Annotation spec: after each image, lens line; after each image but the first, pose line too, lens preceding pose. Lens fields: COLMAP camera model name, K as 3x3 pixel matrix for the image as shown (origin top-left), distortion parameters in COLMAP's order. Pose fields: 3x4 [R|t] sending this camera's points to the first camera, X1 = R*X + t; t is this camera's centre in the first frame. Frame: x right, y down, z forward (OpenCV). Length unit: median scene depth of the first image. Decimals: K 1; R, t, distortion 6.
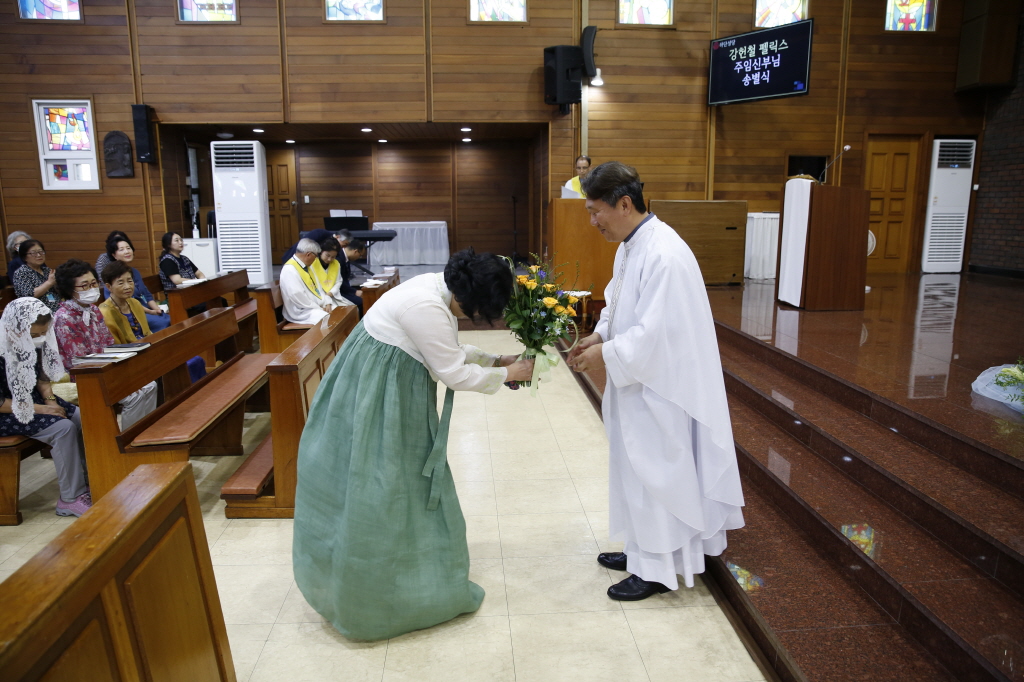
lens RADIAL K [[713.4, 0, 512.0], [0, 713.4, 341.0], [0, 0, 1]] dist [0.000585, 0.000327]
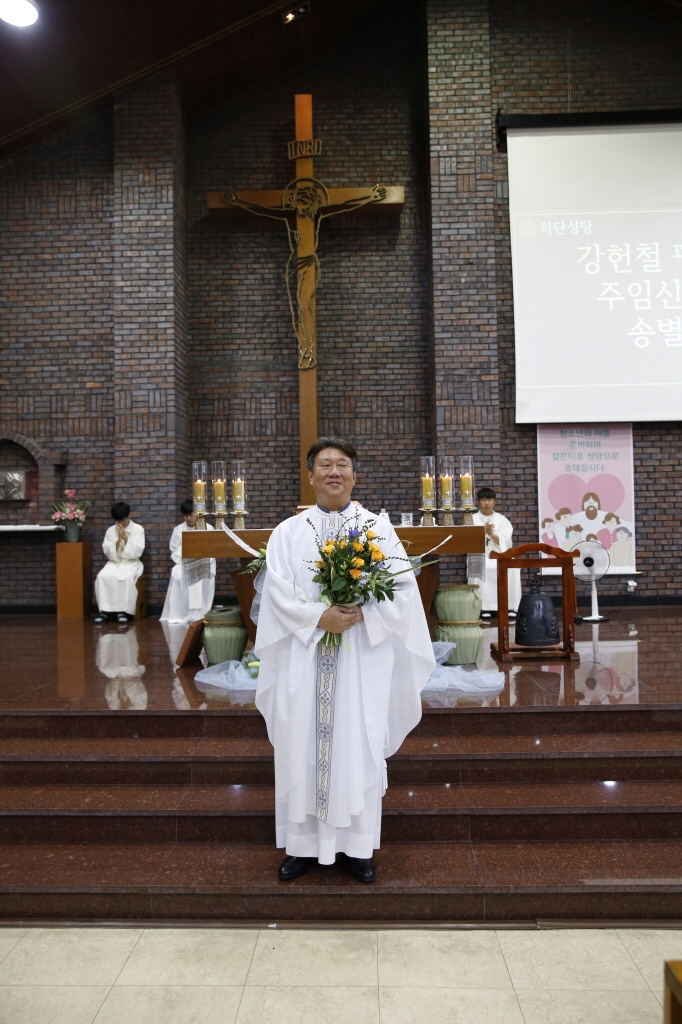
lens RADIAL K [[817.1, 0, 341.0], [0, 817.1, 512.0], [0, 0, 1]] dist [-0.073386, 0.112493]
pose [[0.103640, 0.014833, 0.994504, -0.617243], [0.208351, 0.977381, -0.036290, -0.119760], [-0.972548, 0.210967, 0.098205, 0.612787]]
